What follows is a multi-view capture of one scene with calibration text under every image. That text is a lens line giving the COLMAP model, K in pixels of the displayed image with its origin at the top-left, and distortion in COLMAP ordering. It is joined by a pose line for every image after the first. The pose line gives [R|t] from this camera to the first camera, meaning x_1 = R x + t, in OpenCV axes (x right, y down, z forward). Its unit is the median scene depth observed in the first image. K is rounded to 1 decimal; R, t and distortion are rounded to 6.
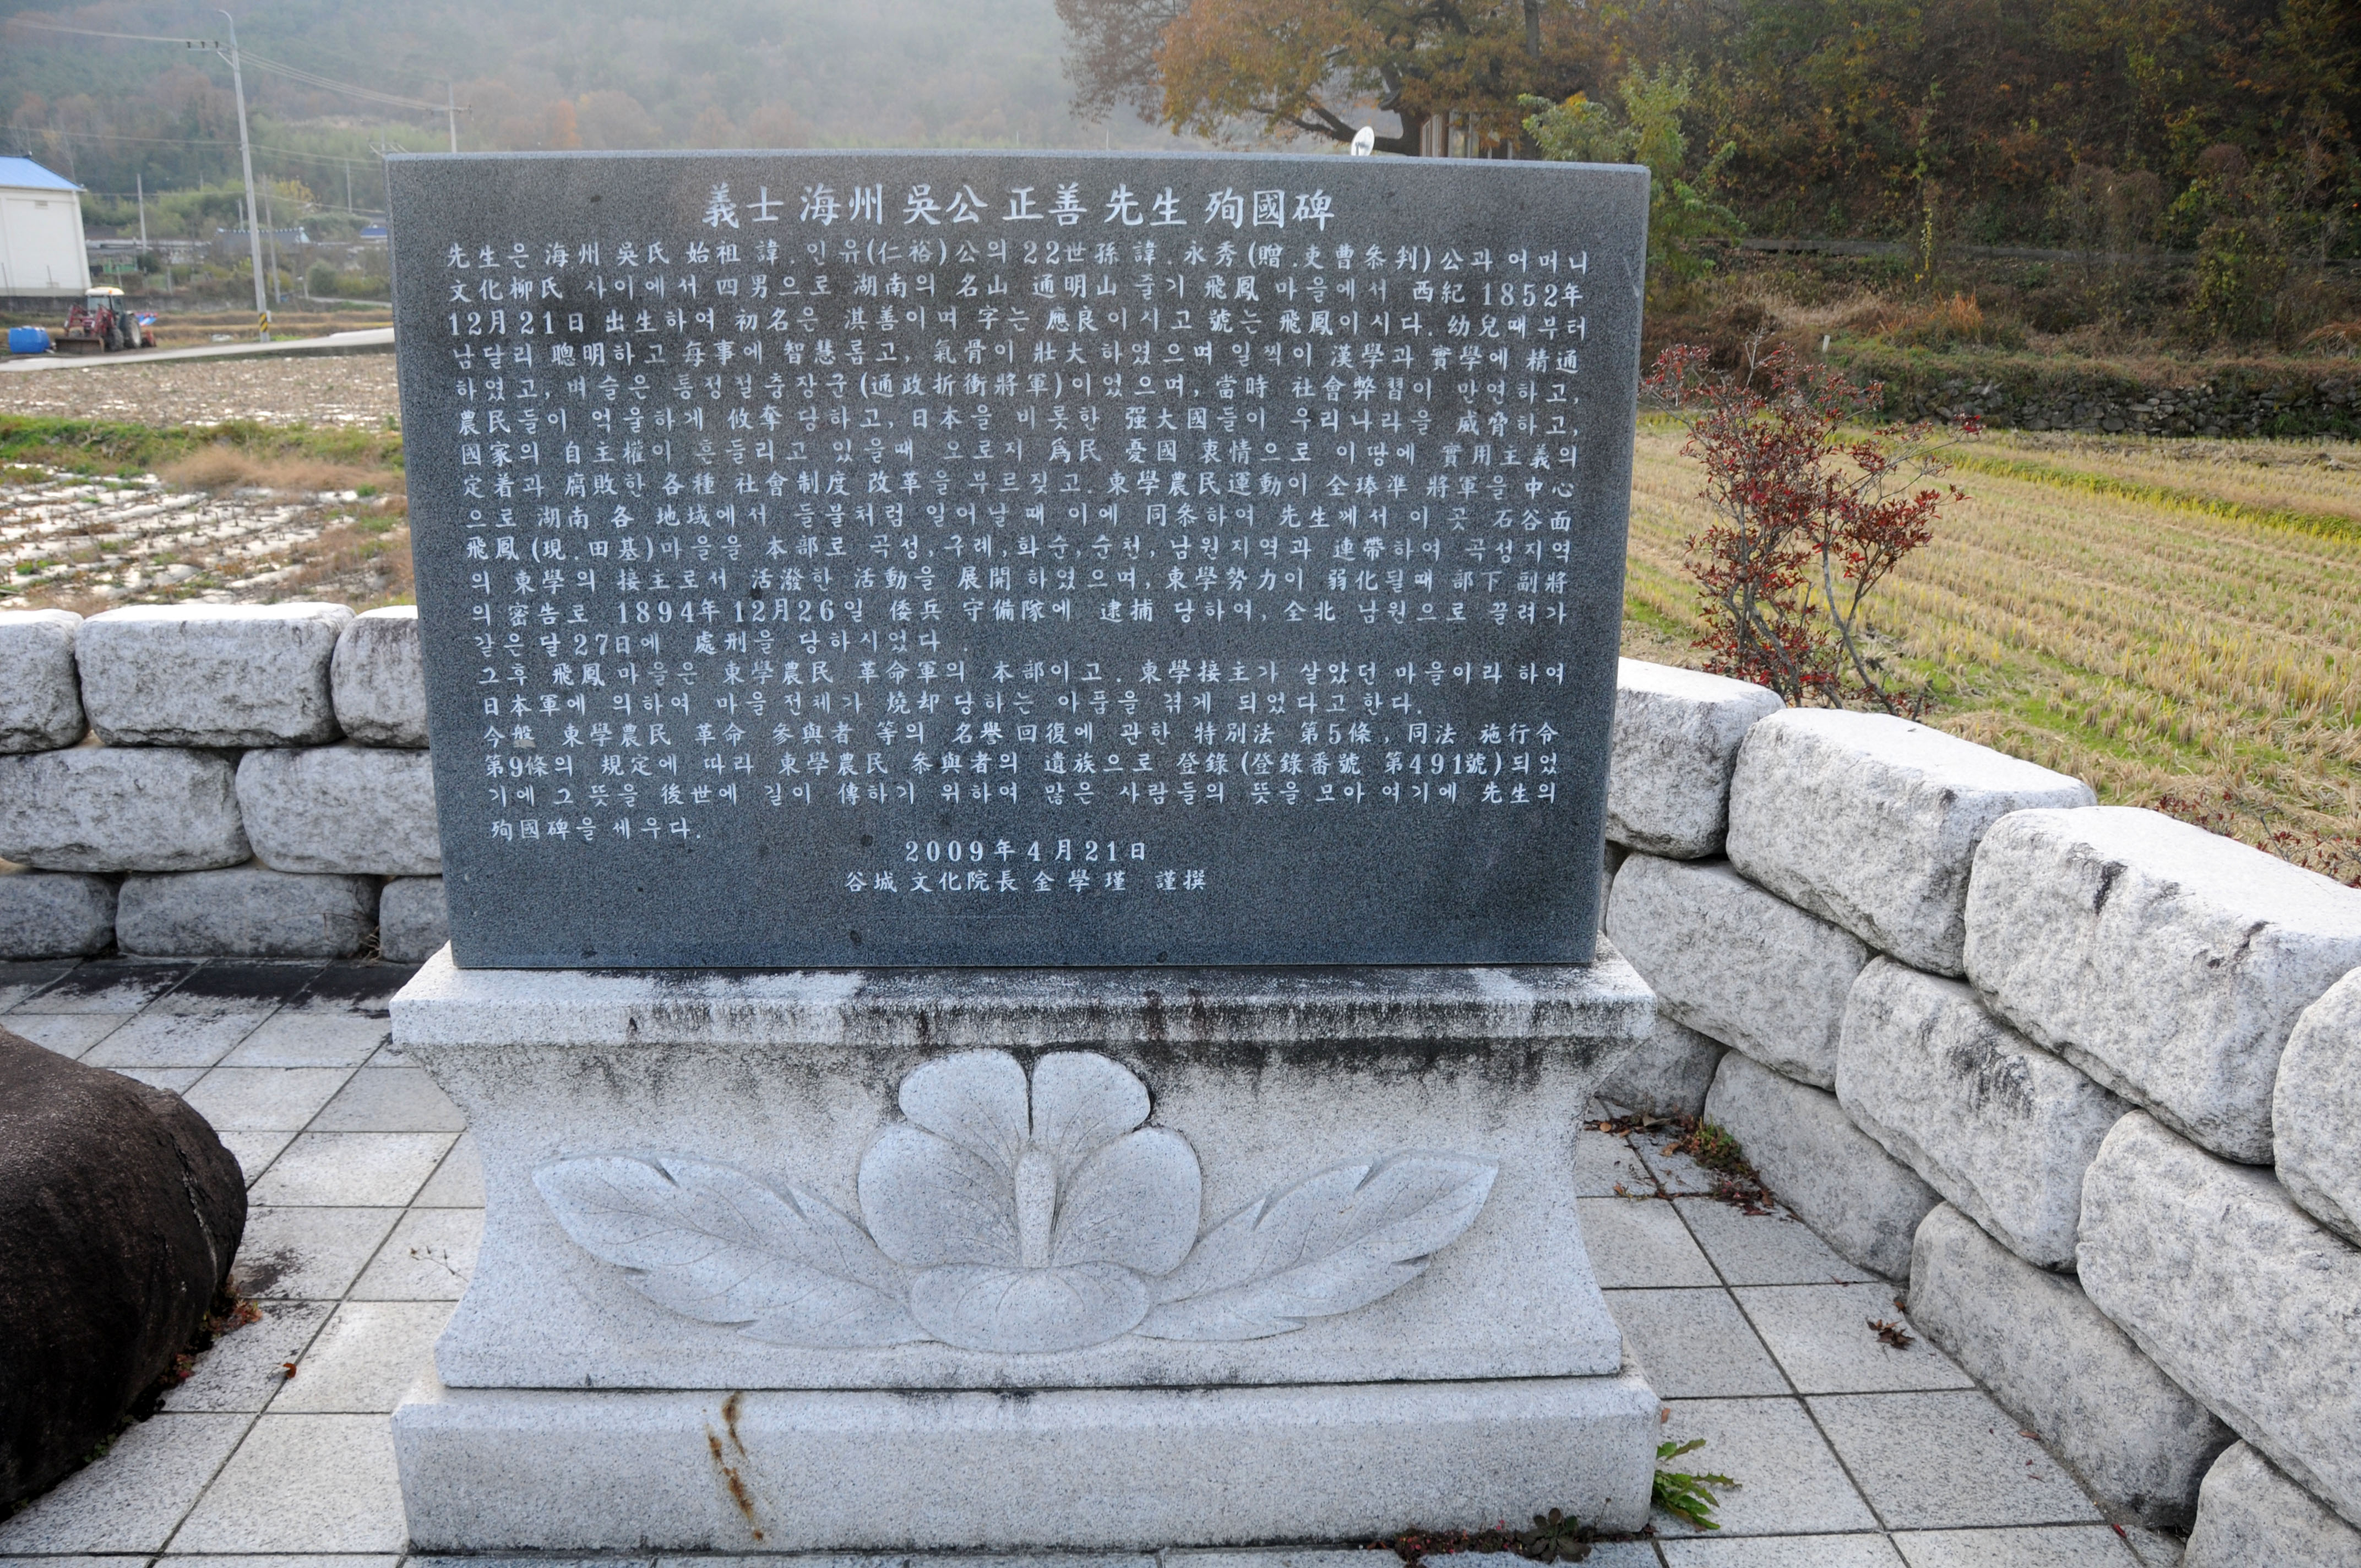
lens RADIAL K [[1829.8, 0, 1158.3], [0, 1829.8, 839.3], [0, 0, 1]] dist [-0.159542, 0.118467]
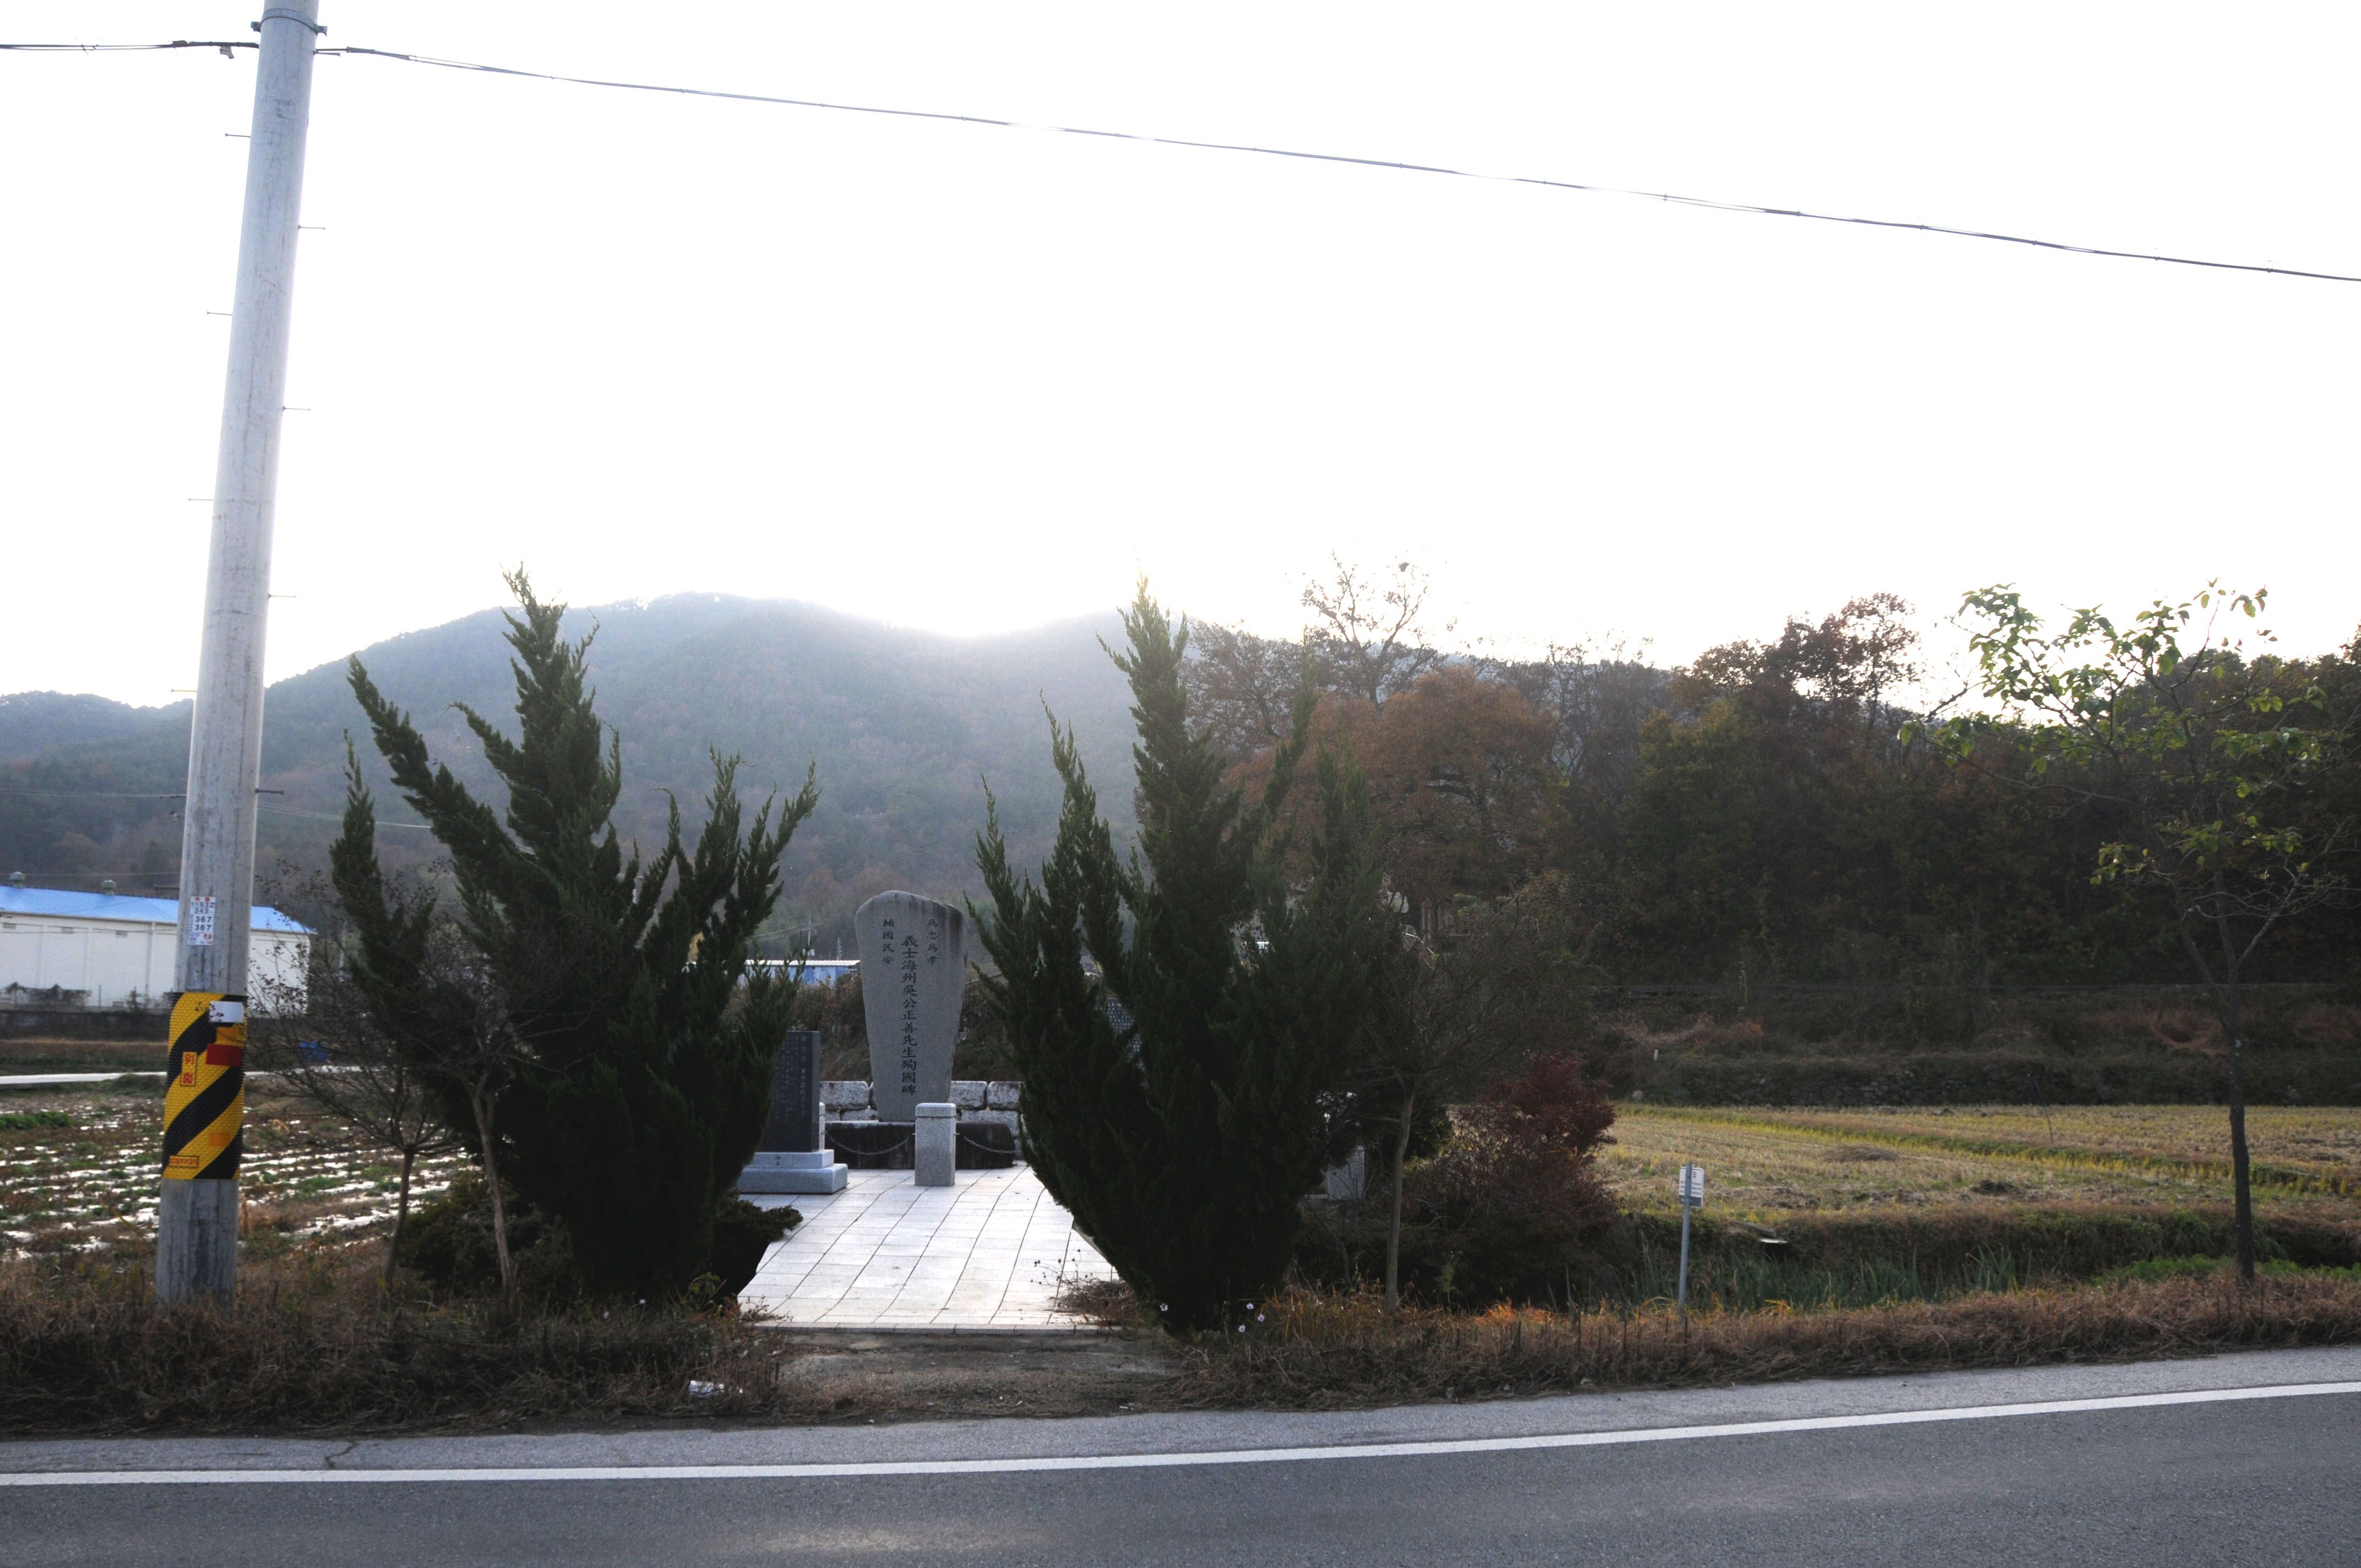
lens RADIAL K [[1820.5, 0, 1165.7], [0, 1820.5, 844.5], [0, 0, 1]] dist [-0.173453, 0.126857]
pose [[0.999349, -0.005998, -0.035584, 0.342262], [-0.008374, 0.920629, -0.390349, 2.235767], [0.035101, 0.390393, 0.919979, -6.980989]]
